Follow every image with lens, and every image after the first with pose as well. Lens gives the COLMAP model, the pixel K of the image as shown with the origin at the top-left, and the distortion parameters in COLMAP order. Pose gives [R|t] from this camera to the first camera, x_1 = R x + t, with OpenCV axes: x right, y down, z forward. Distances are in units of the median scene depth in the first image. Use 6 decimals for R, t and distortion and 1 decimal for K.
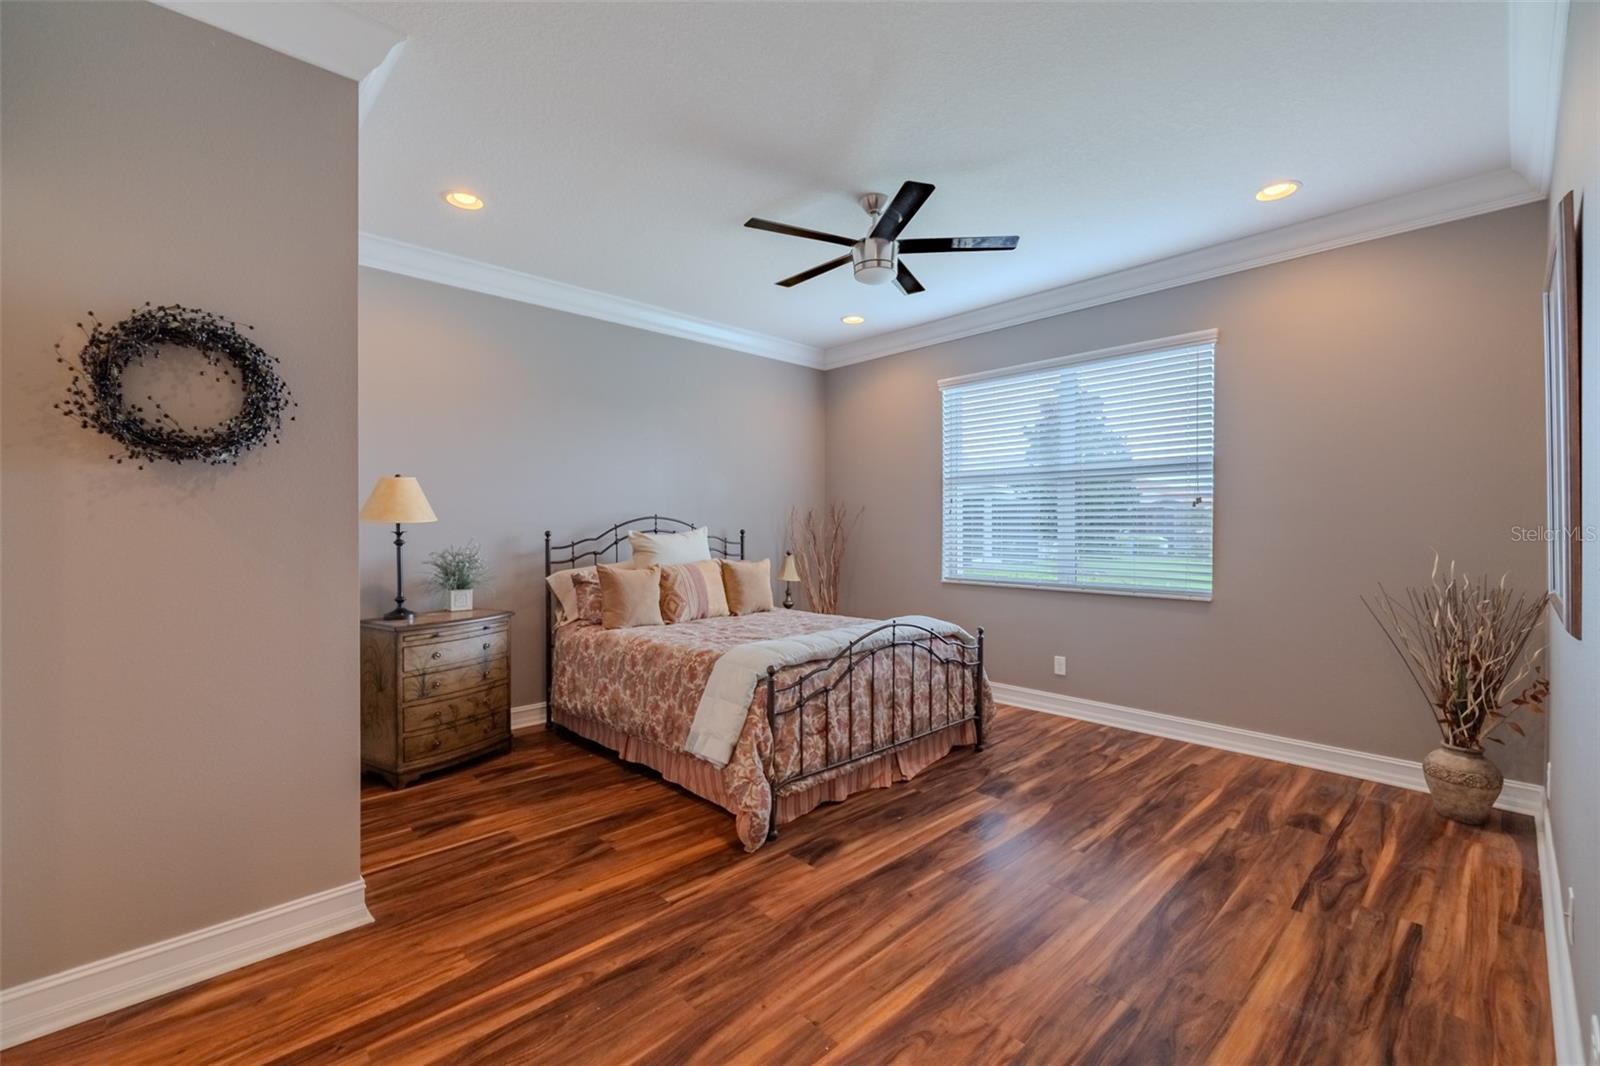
lens RADIAL K [[677.8, 0, 800.4], [0, 677.8, 528.4], [0, 0, 1]] dist [0.001303, -0.000561]
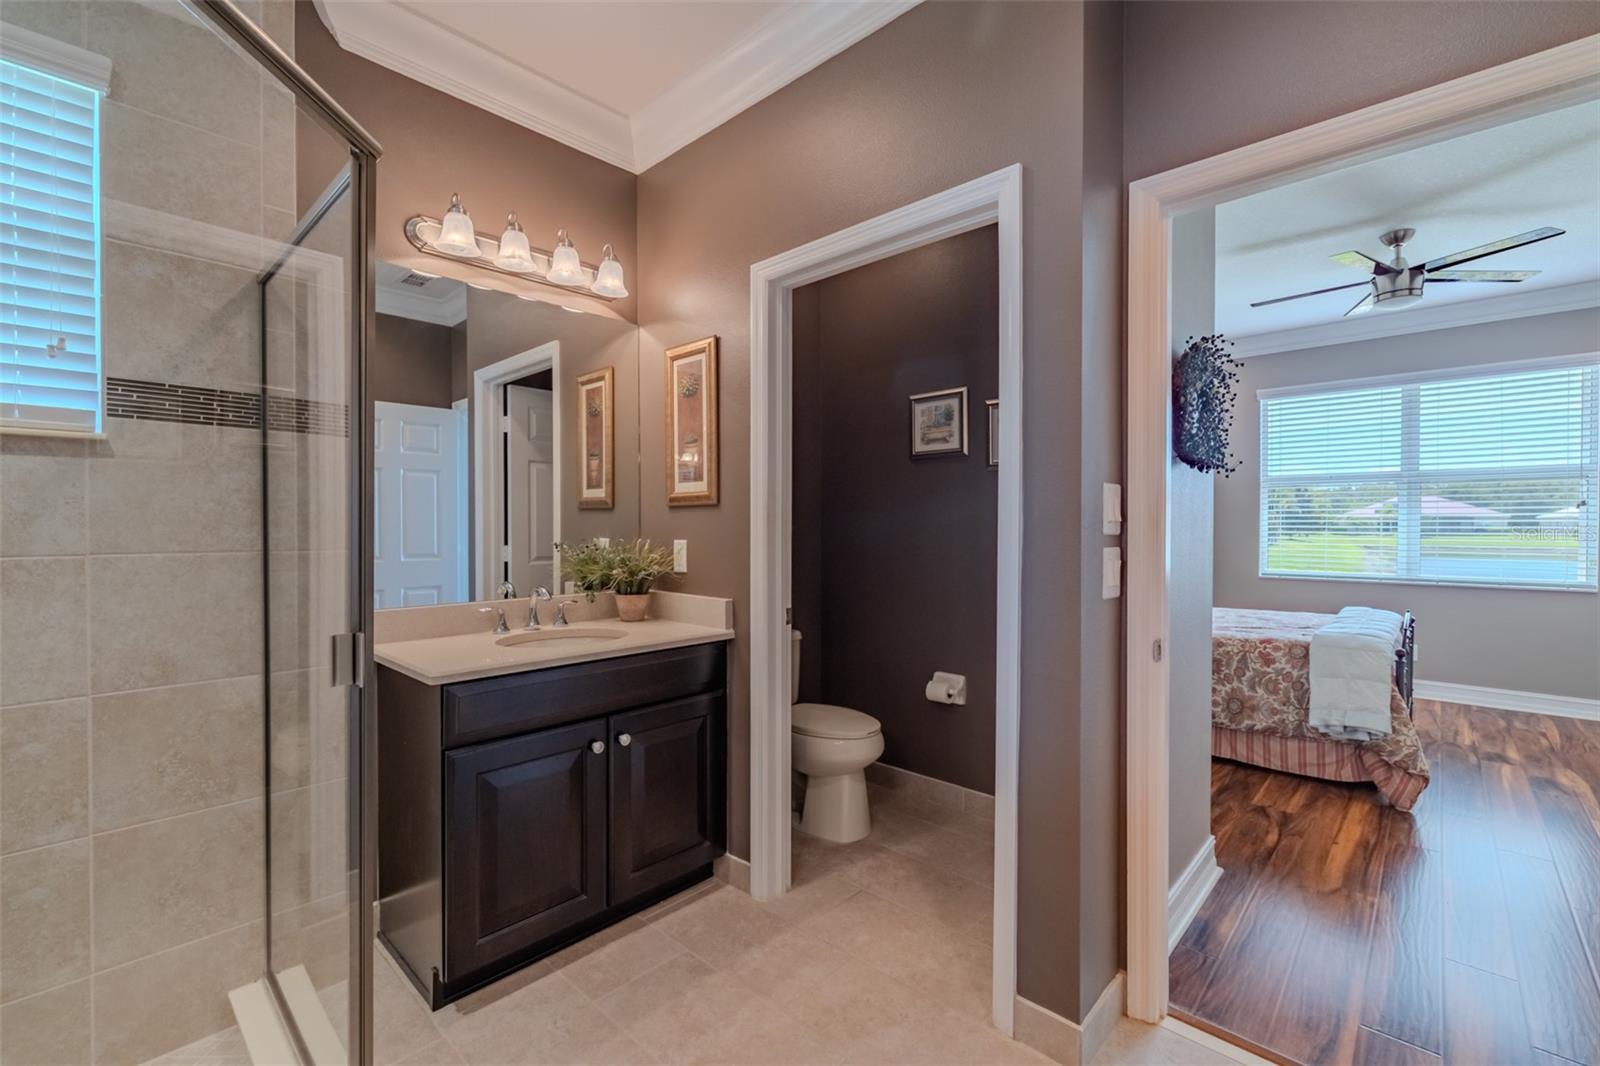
lens RADIAL K [[677.8, 0, 800.0], [0, 677.8, 534.7], [0, 0, 1]] dist [0.001303, -0.000561]
pose [[0.998530, -0.001193, 0.054185, -0.941230], [0.000690, 0.999957, 0.009300, -0.000990], [-0.054194, -0.009248, 0.998488, -0.067910]]
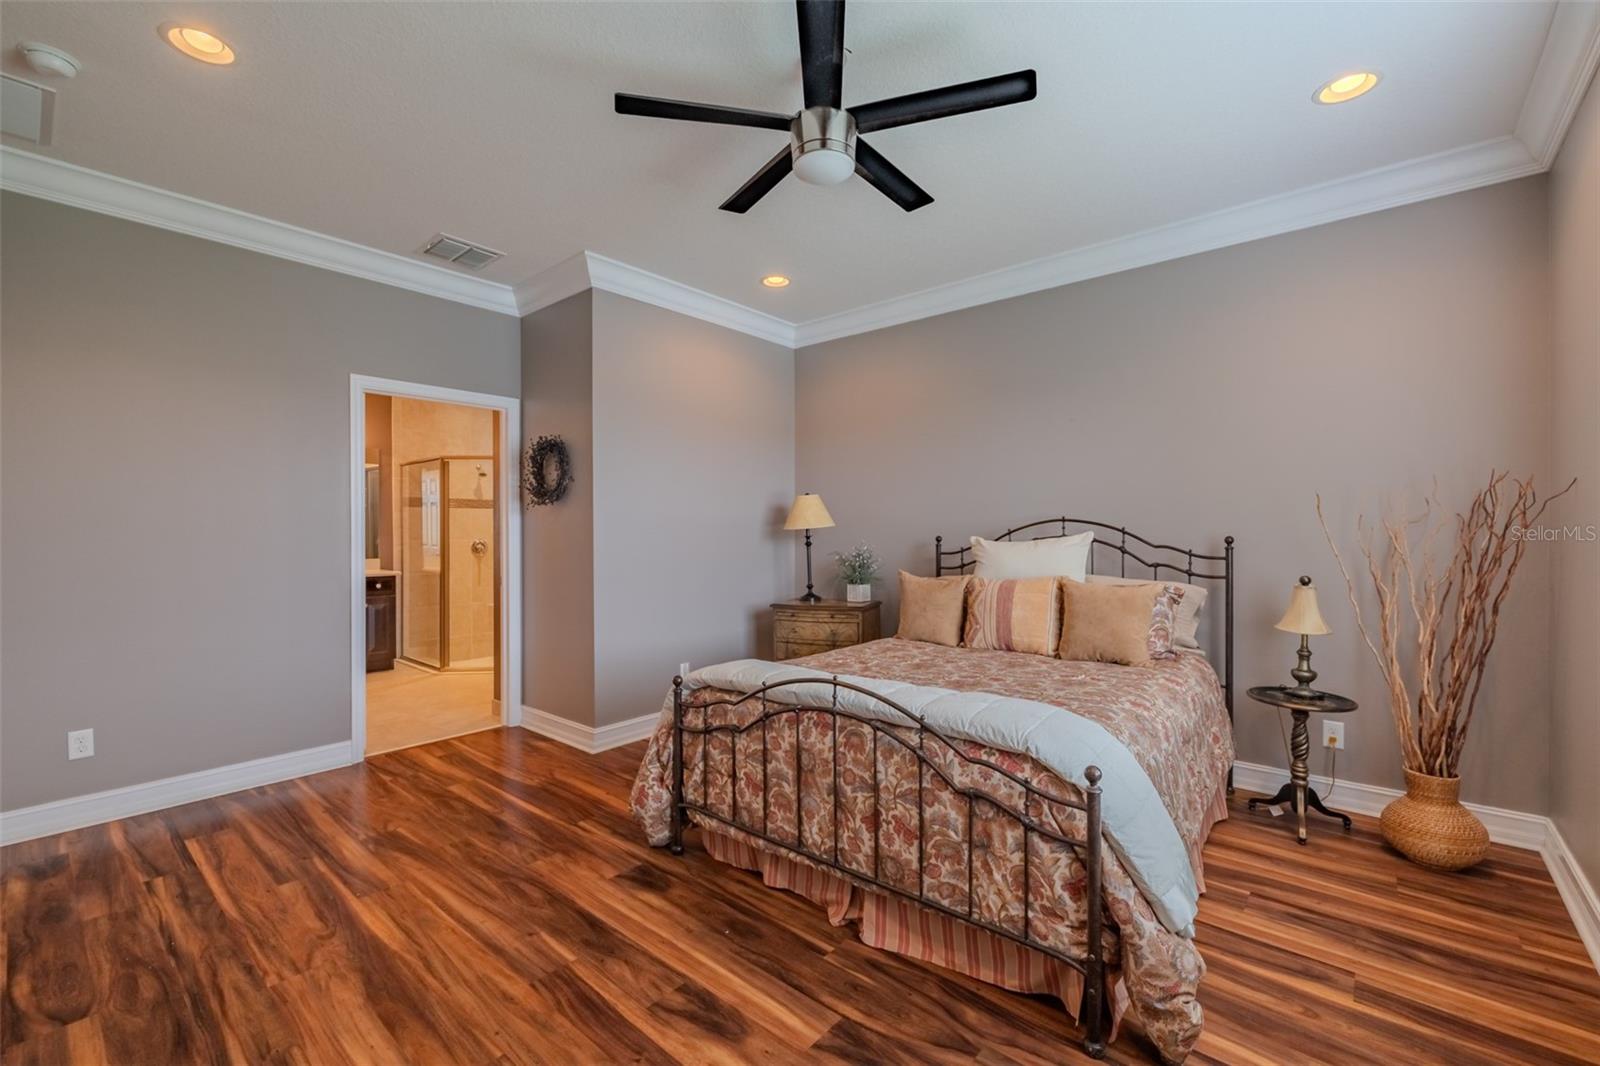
lens RADIAL K [[677.8, 0, 797.7], [0, 677.8, 533.1], [0, 0, 1]] dist [0.001303, -0.000561]
pose [[0.097339, 0.001887, -0.995249, 0.796844], [-0.001757, 0.999997, 0.001724, -0.003034], [0.995250, 0.001581, 0.097342, 0.911267]]
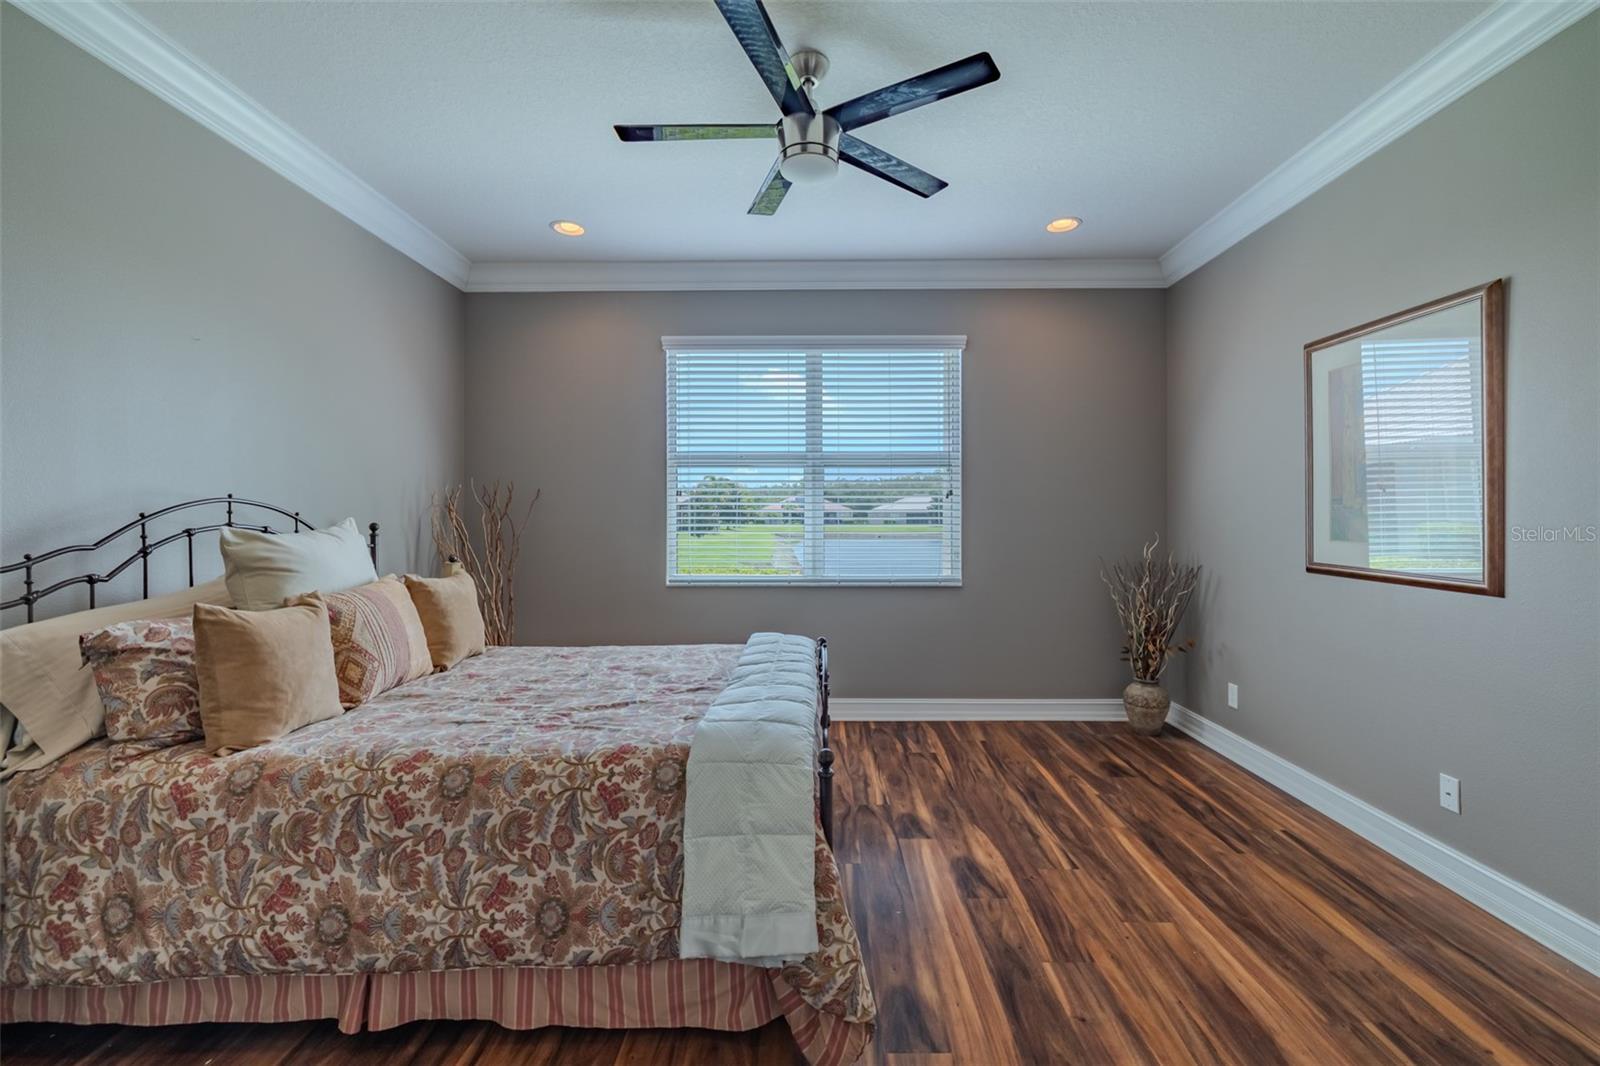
lens RADIAL K [[677.8, 0, 813.8], [0, 677.8, 518.4], [0, 0, 1]] dist [0.001303, -0.000561]
pose [[0.692411, -0.001914, 0.721501, -0.408109], [0.003212, 0.999995, -0.000430, -0.001556], [-0.721496, 0.002615, 0.692413, 0.502781]]
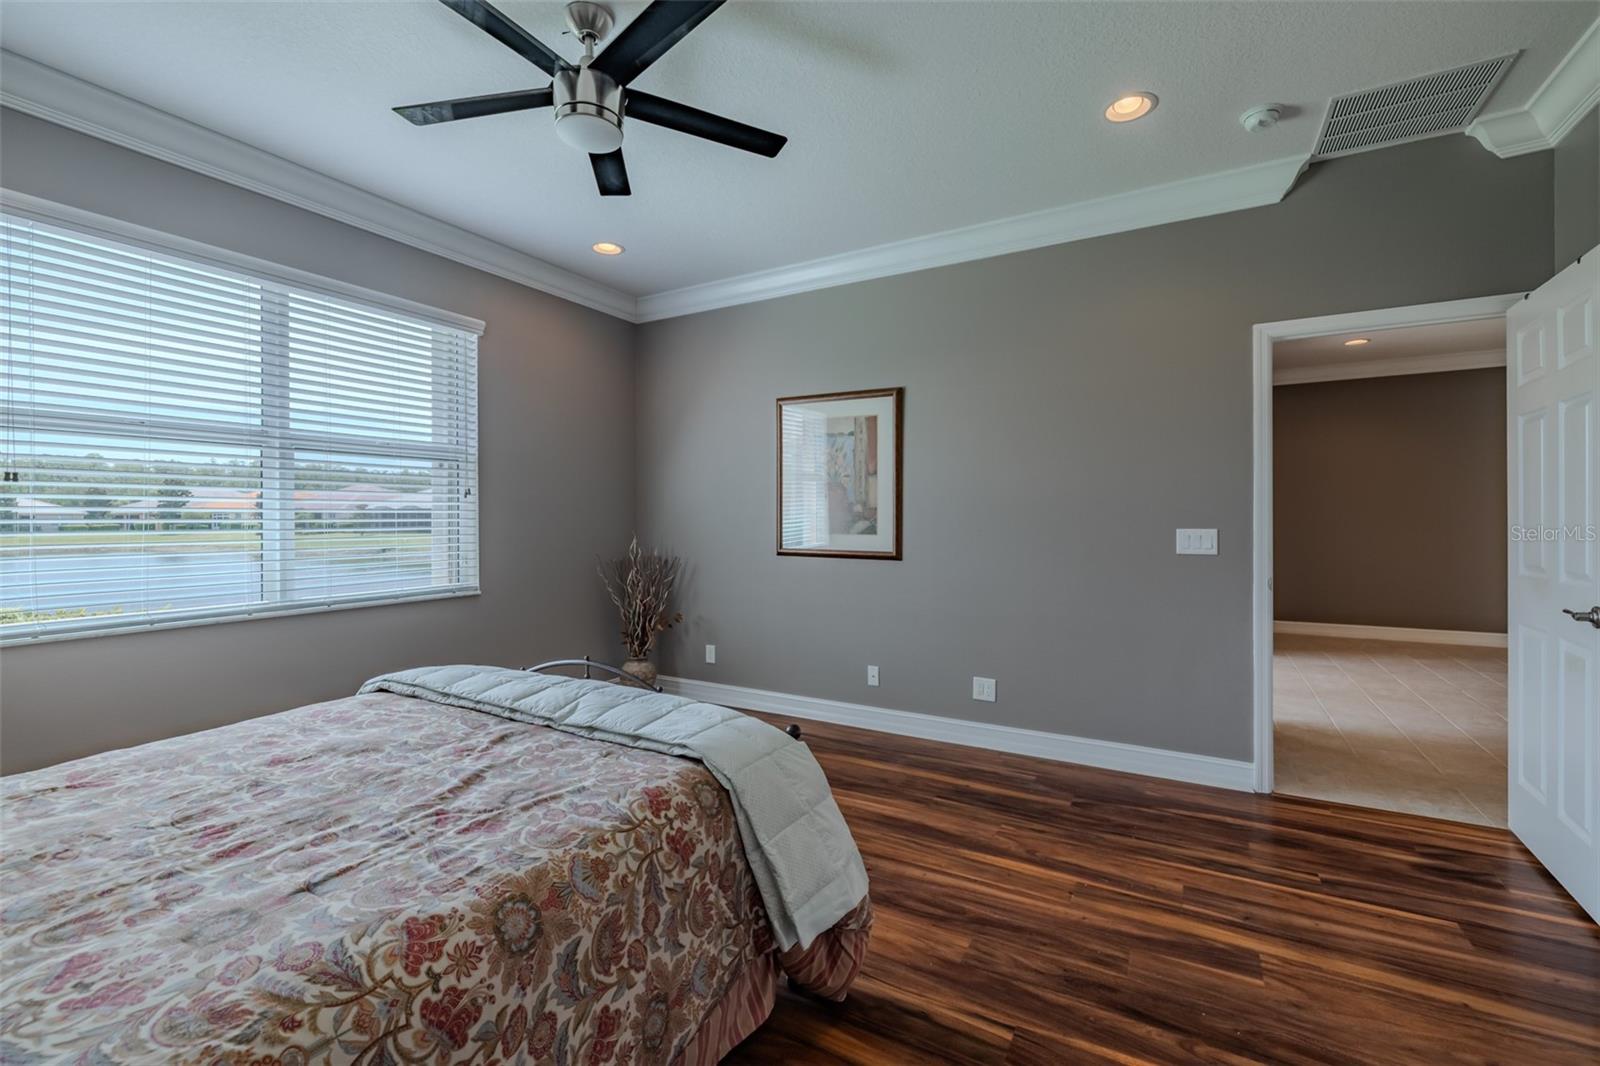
lens RADIAL K [[677.8, 0, 806.2], [0, 677.8, 518.2], [0, 0, 1]] dist [0.001303, -0.000561]
pose [[-0.295945, 0.000371, 0.955205, -0.580177], [0.007195, 0.999972, 0.001841, -0.002188], [-0.955178, 0.007418, -0.295939, 1.003927]]
